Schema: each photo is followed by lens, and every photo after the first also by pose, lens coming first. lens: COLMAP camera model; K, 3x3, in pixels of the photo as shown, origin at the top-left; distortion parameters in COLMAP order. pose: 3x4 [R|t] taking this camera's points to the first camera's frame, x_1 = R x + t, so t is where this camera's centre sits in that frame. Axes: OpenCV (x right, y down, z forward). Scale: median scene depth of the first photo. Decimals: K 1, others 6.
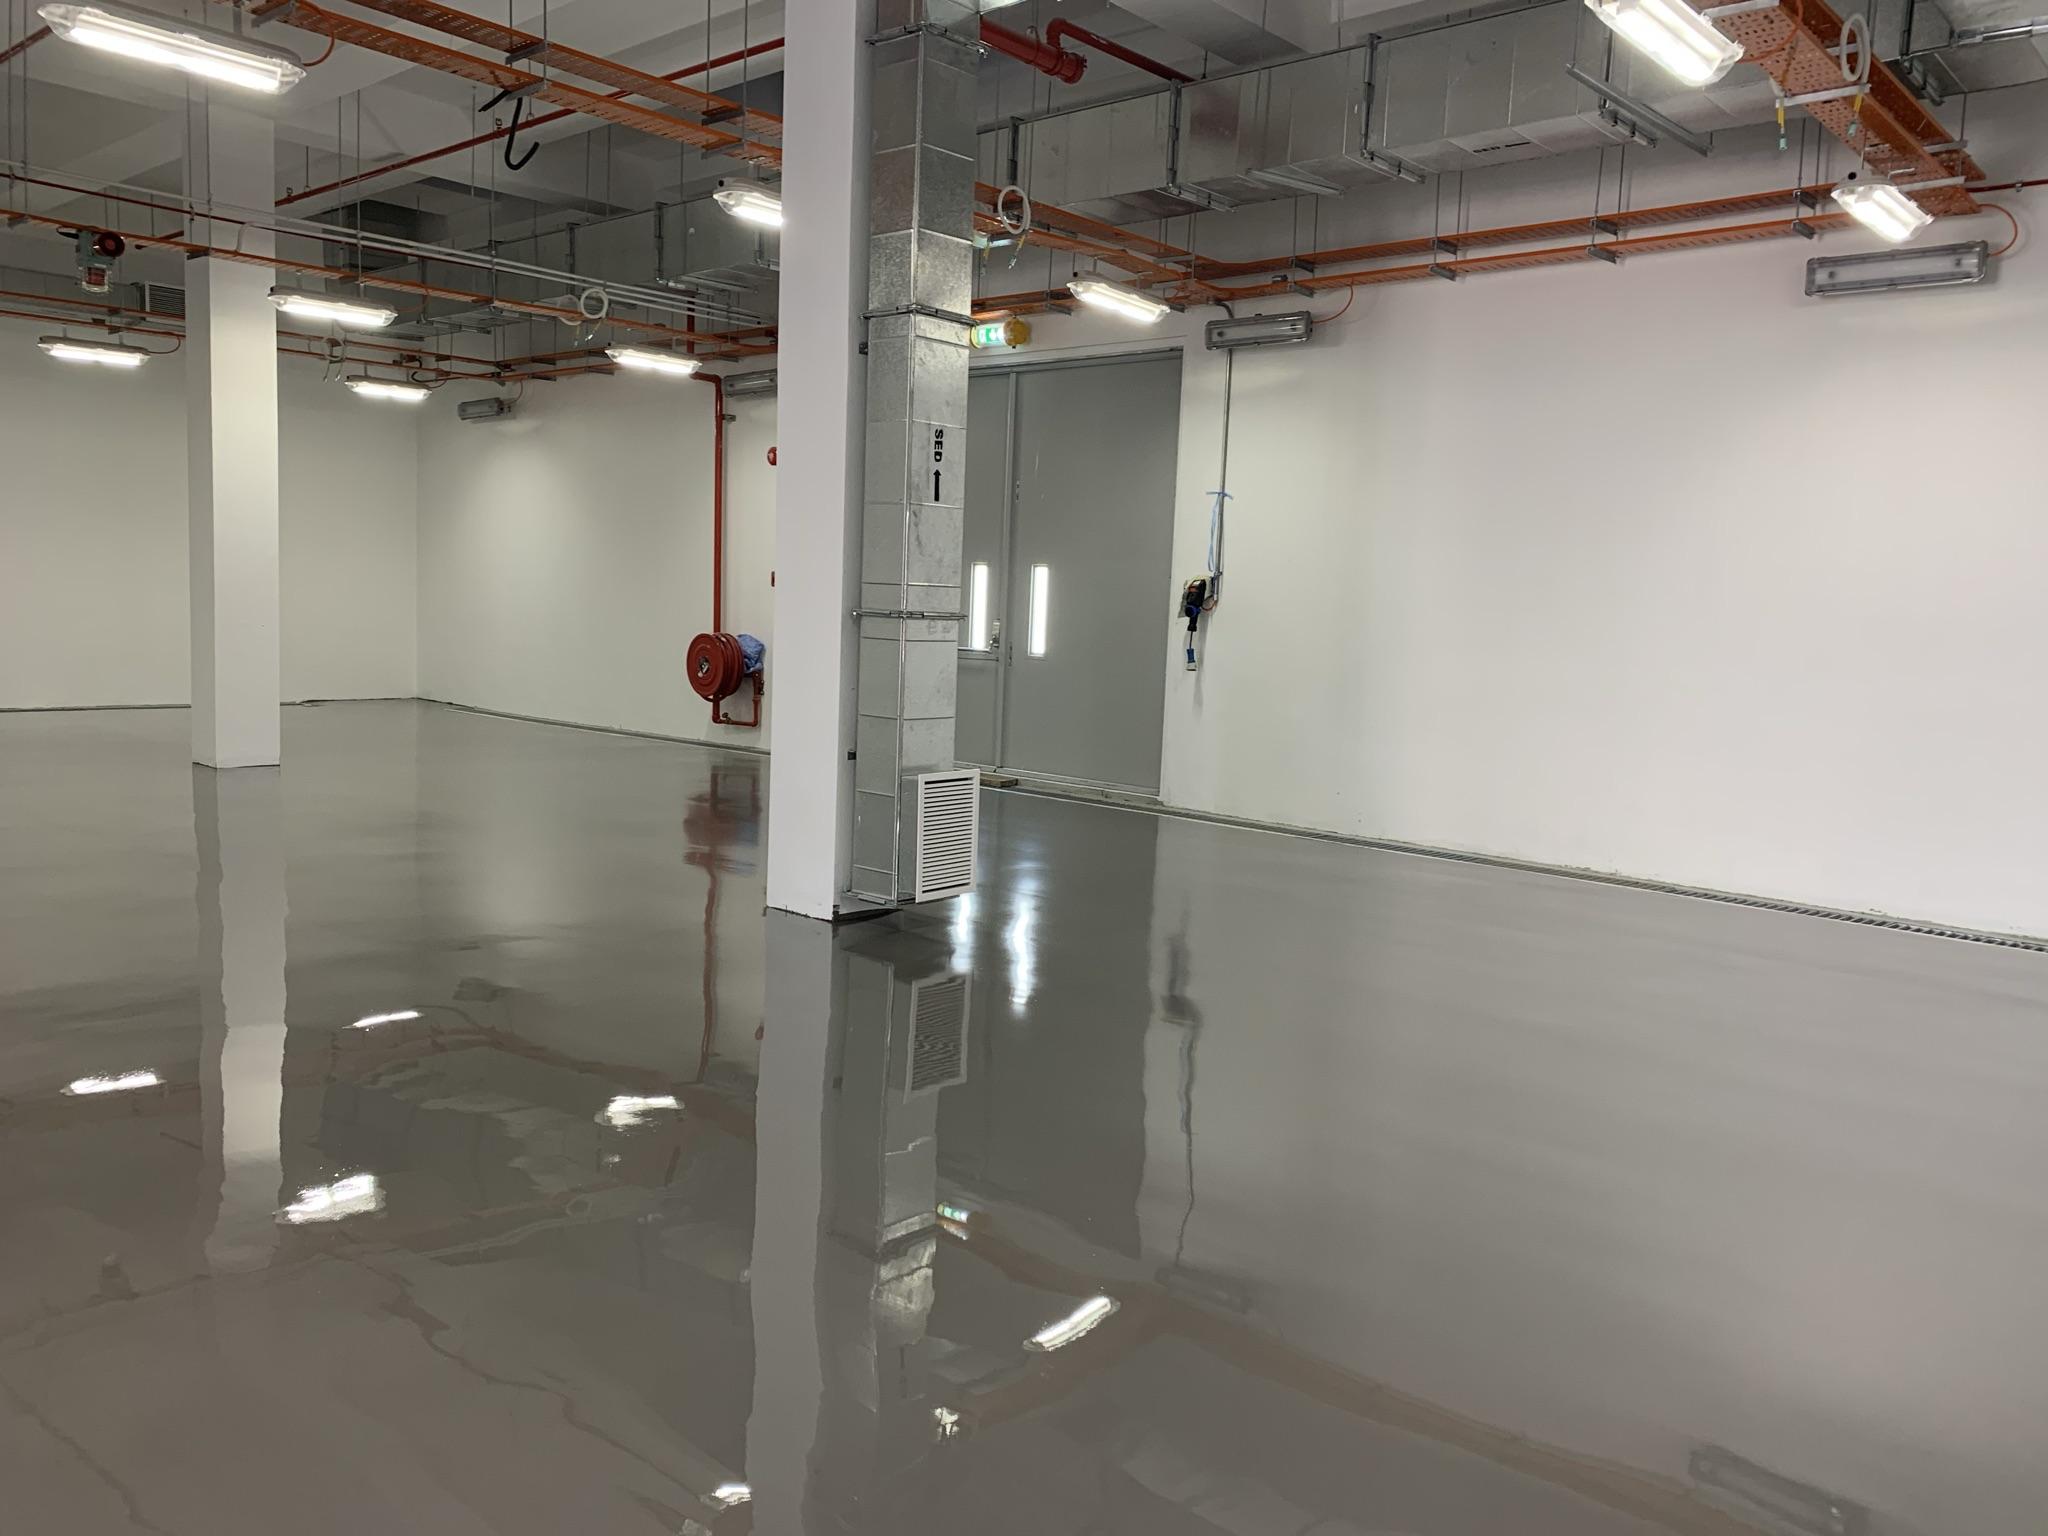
lens RADIAL K [[1563.3, 0, 1024.0], [0, 1563.3, 768.0], [0, 0, 1]] dist [0.052849, -0.081769]
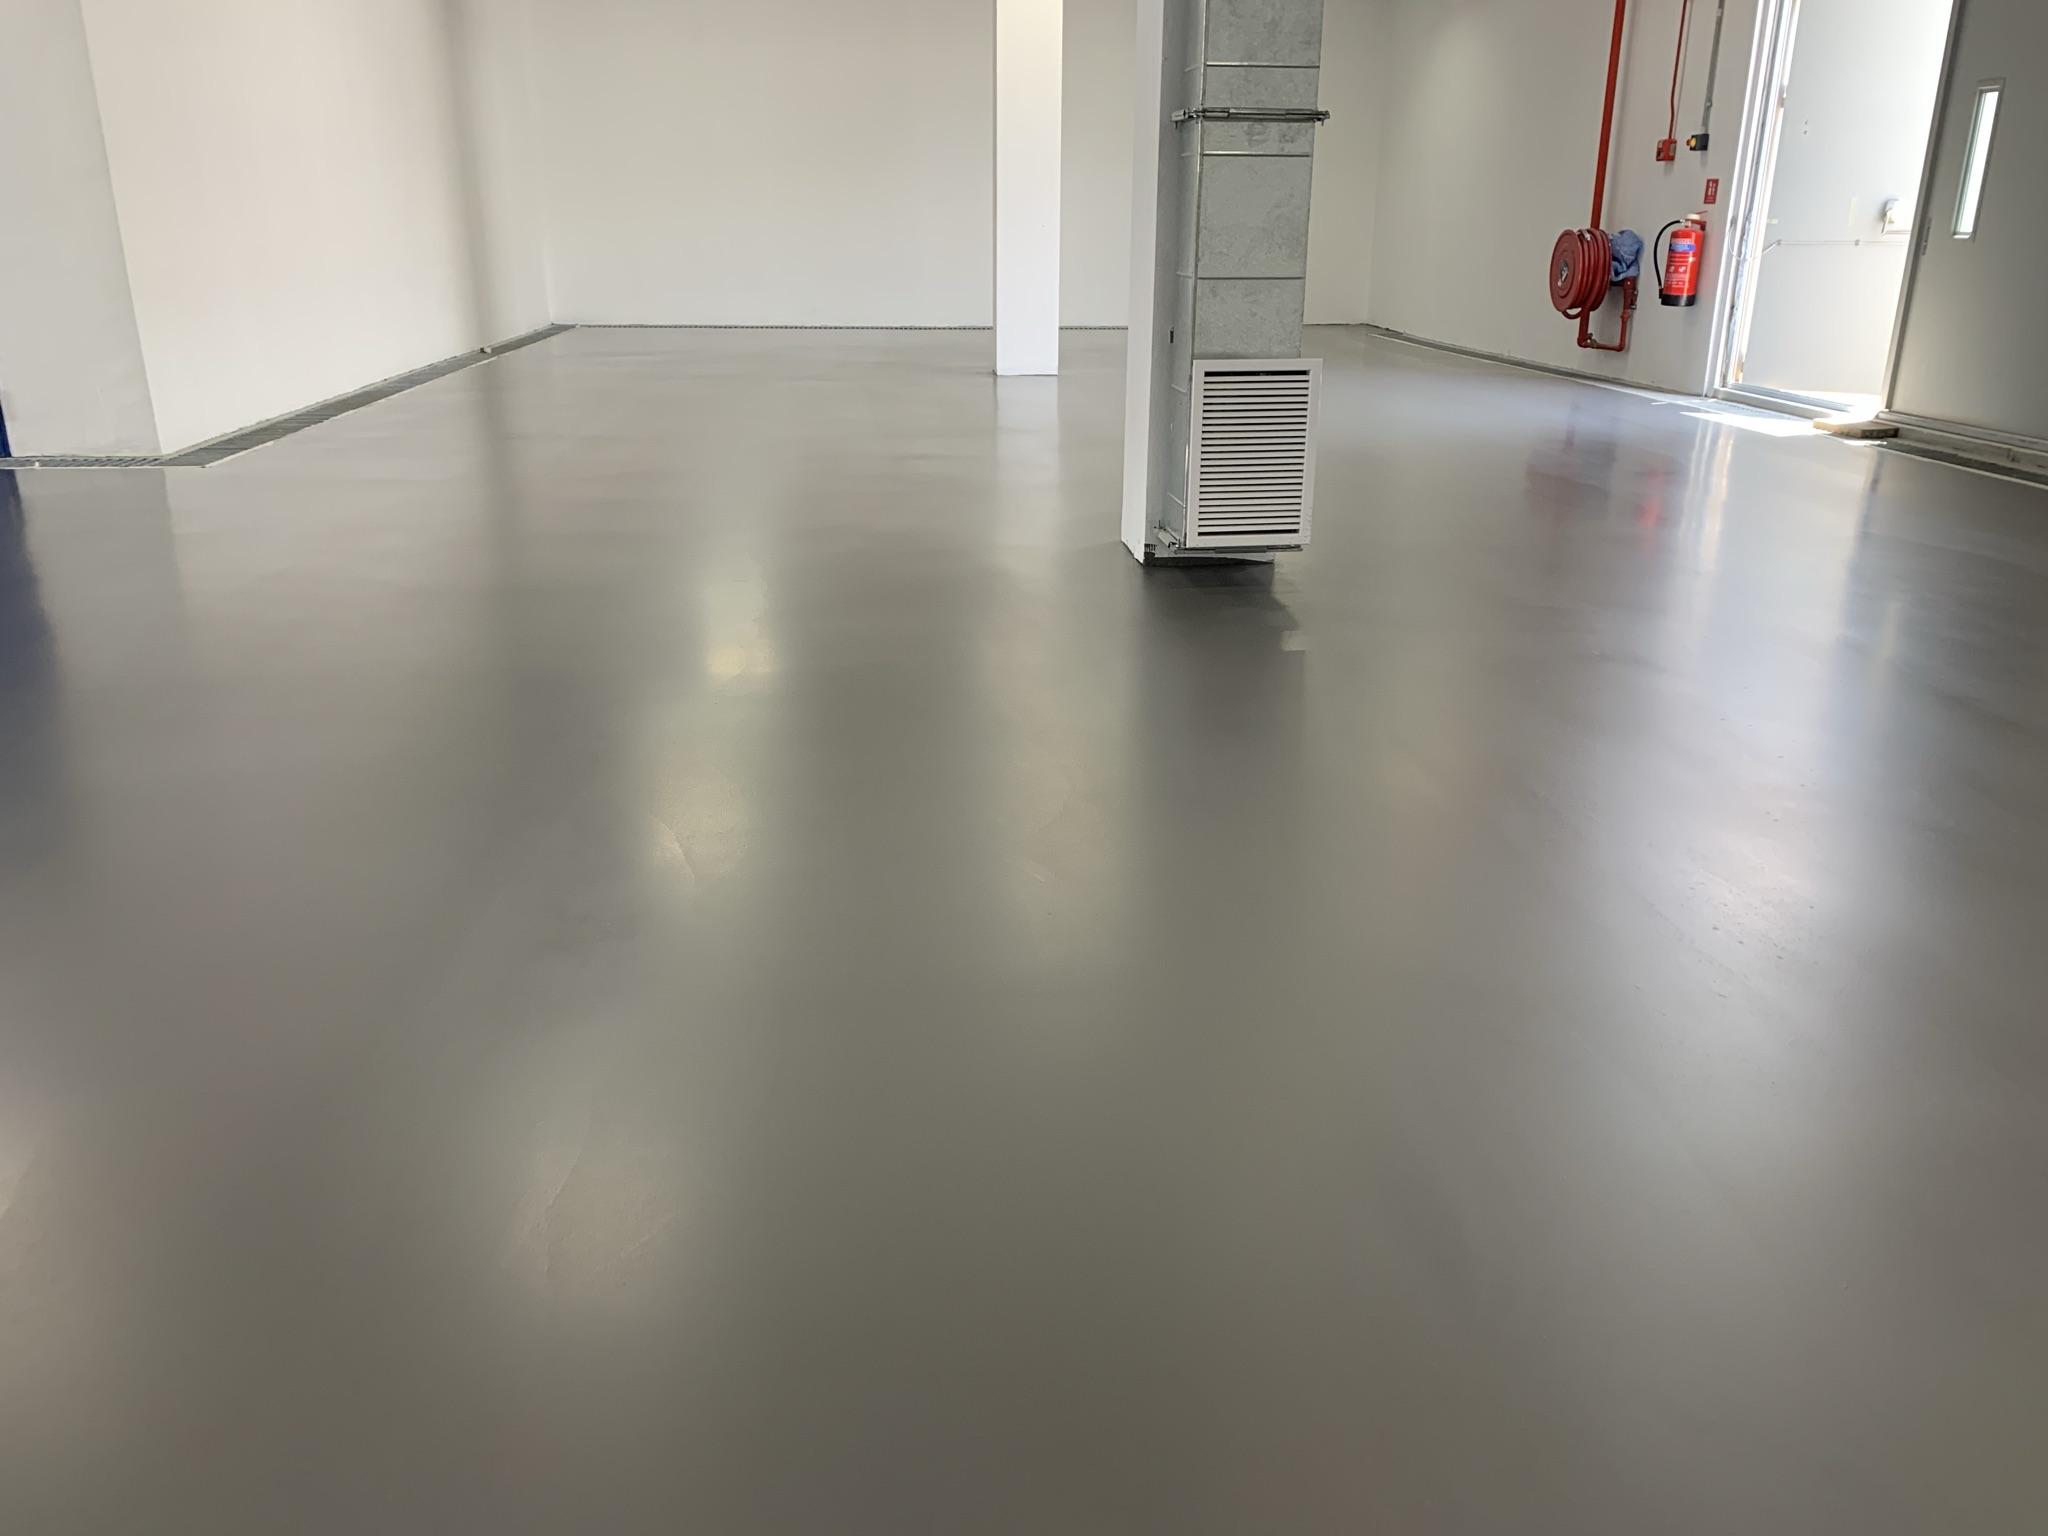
lens RADIAL K [[1563.3, 0, 1024.0], [0, 1563.3, 768.0], [0, 0, 1]] dist [0.052849, -0.081769]
pose [[0.722857, 0.198760, -0.661795, 0.227468], [-0.056217, 0.971479, 0.230364, 0.014309], [0.688707, -0.129316, 0.713415, 0.261027]]
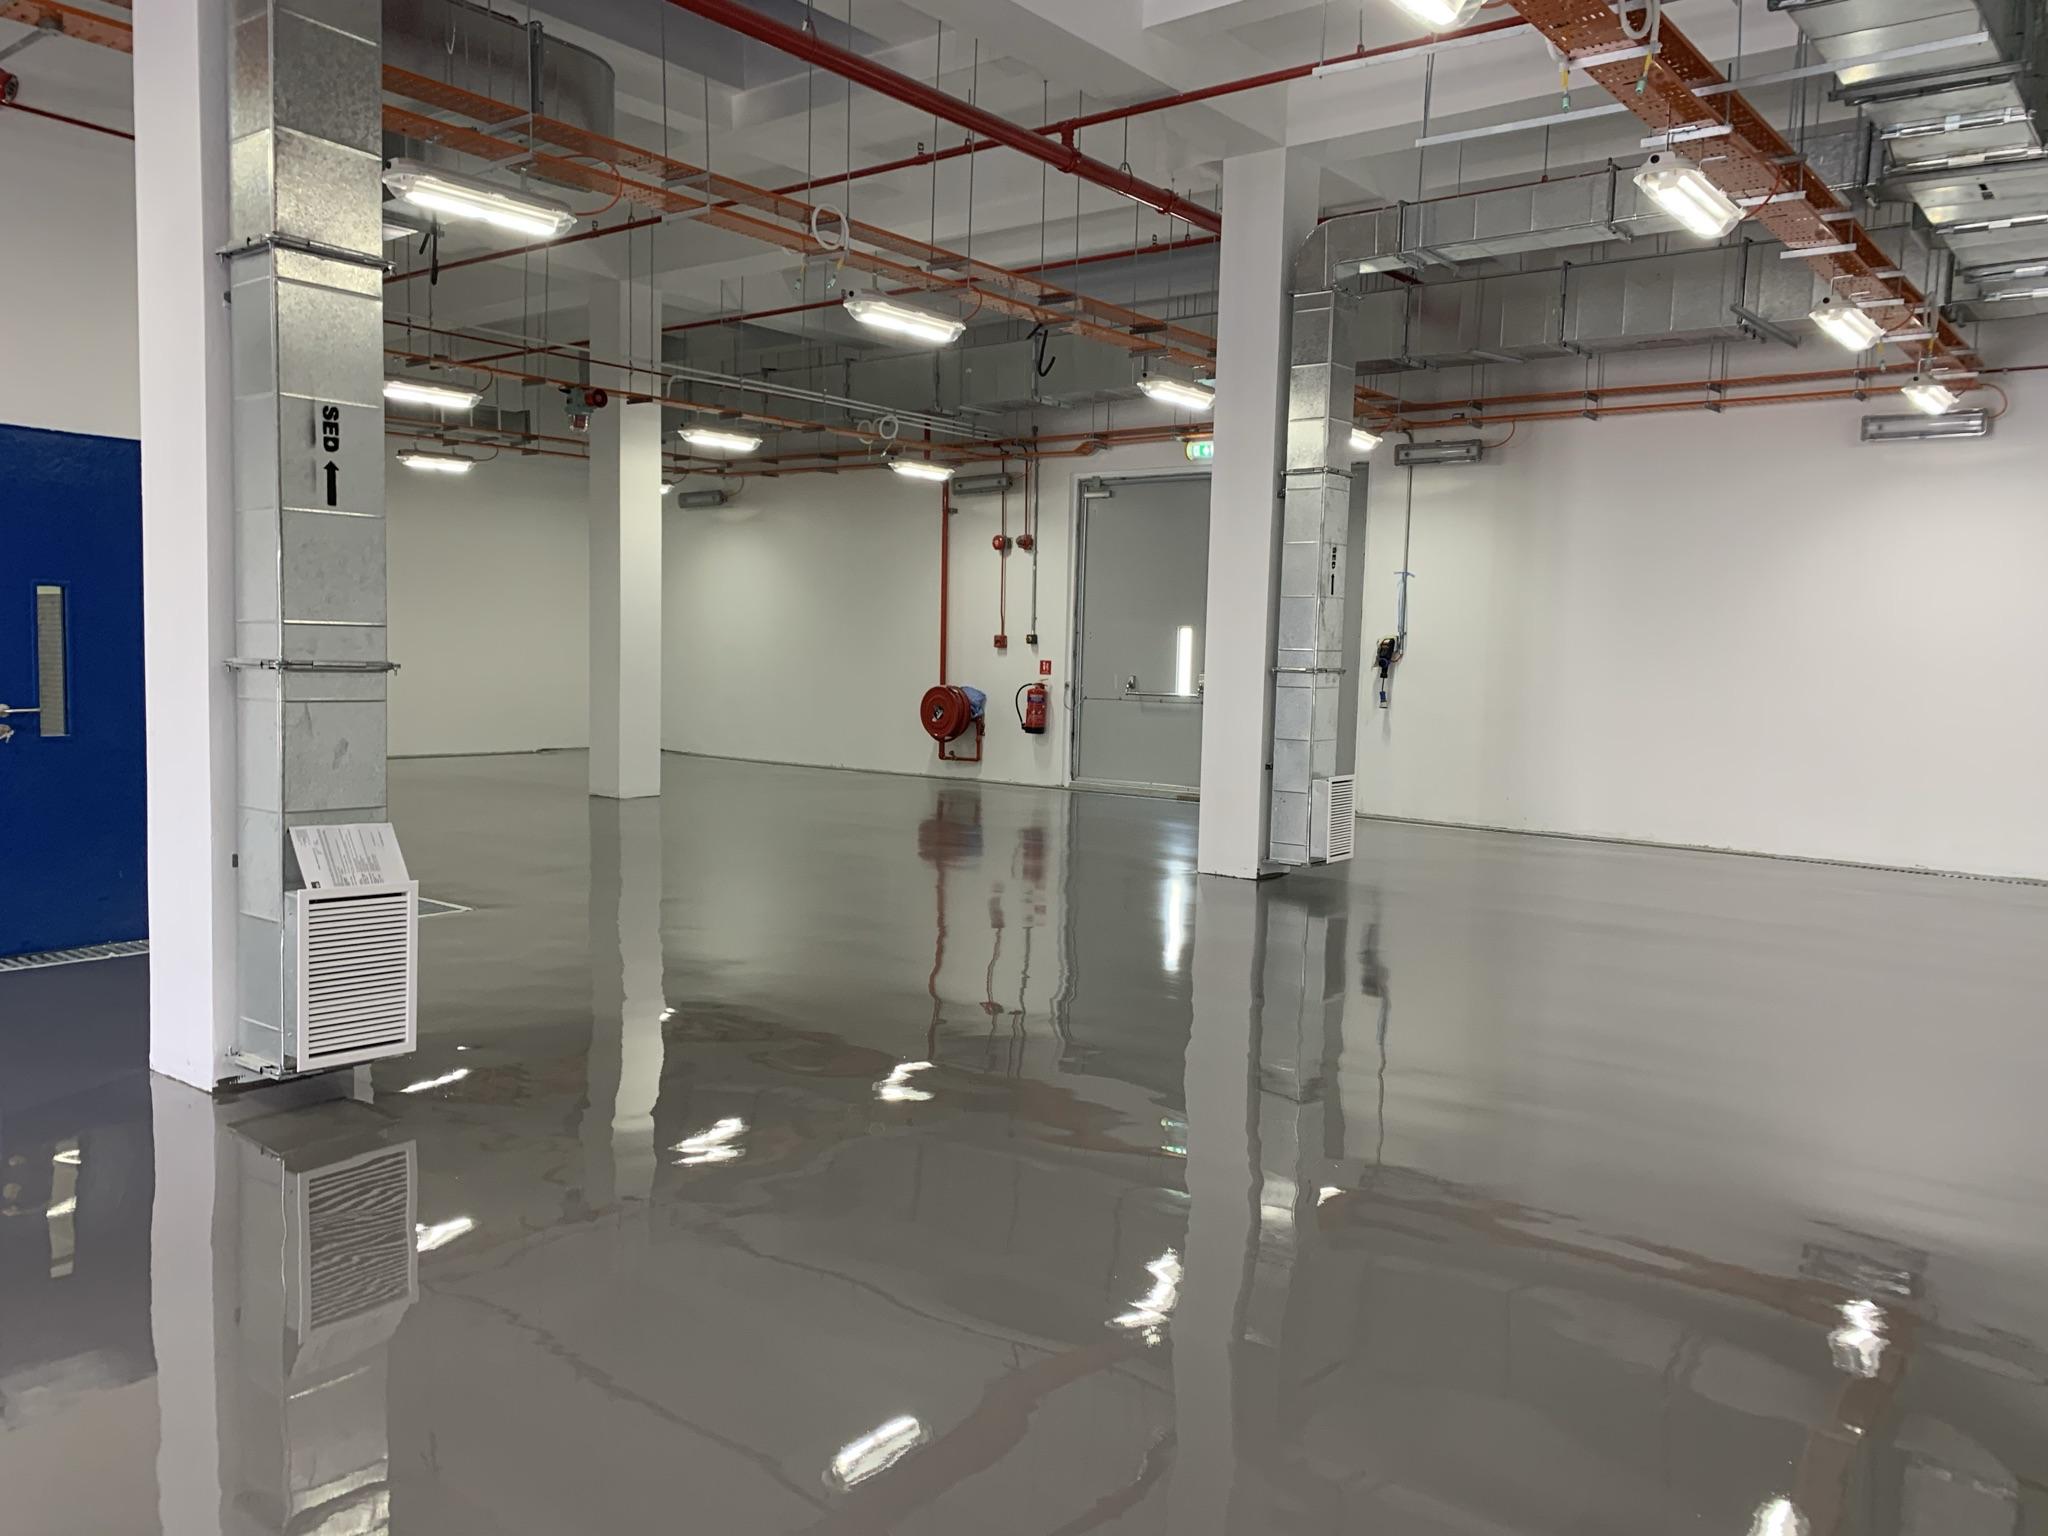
lens RADIAL K [[1591.1, 0, 1028.1], [0, 1591.1, 786.0], [0, 0, 1]] dist [0.059063, -0.097472]
pose [[0.997520, -0.020287, 0.067398, -0.278880], [0.021621, 0.999583, -0.019122, 0.021949], [-0.066982, 0.020532, 0.997543, -0.308508]]
